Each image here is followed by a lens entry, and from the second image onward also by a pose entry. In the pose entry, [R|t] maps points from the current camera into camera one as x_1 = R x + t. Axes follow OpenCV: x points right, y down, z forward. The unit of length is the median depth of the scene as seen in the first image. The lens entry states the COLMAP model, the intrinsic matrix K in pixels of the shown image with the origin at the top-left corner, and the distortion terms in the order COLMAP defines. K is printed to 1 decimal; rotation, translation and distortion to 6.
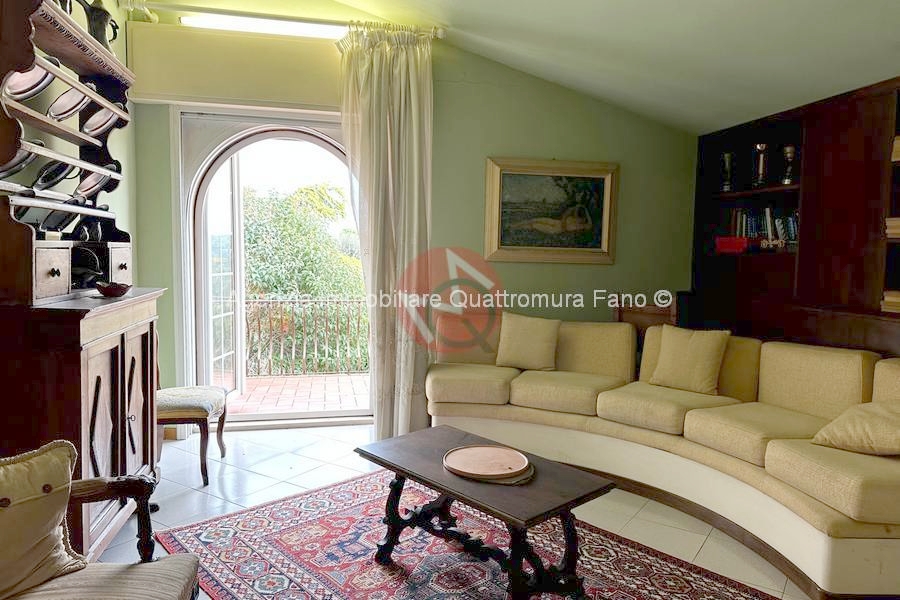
lens RADIAL K [[629.5, 0, 442.2], [0, 629.5, 296.0], [0, 0, 1]] dist [0.073602, -0.089537]
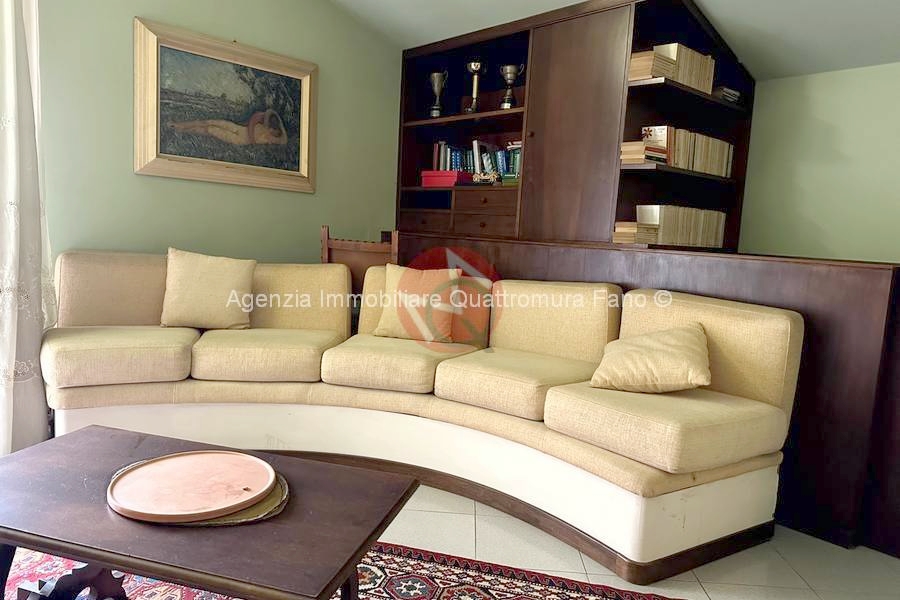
lens RADIAL K [[629.5, 0, 449.3], [0, 629.5, 301.4], [0, 0, 1]] dist [0.073602, -0.089537]
pose [[0.843303, -0.031767, 0.536499, -0.024936], [-0.002388, 0.998020, 0.062848, 0.045934], [-0.537434, -0.054280, 0.841557, 0.287622]]
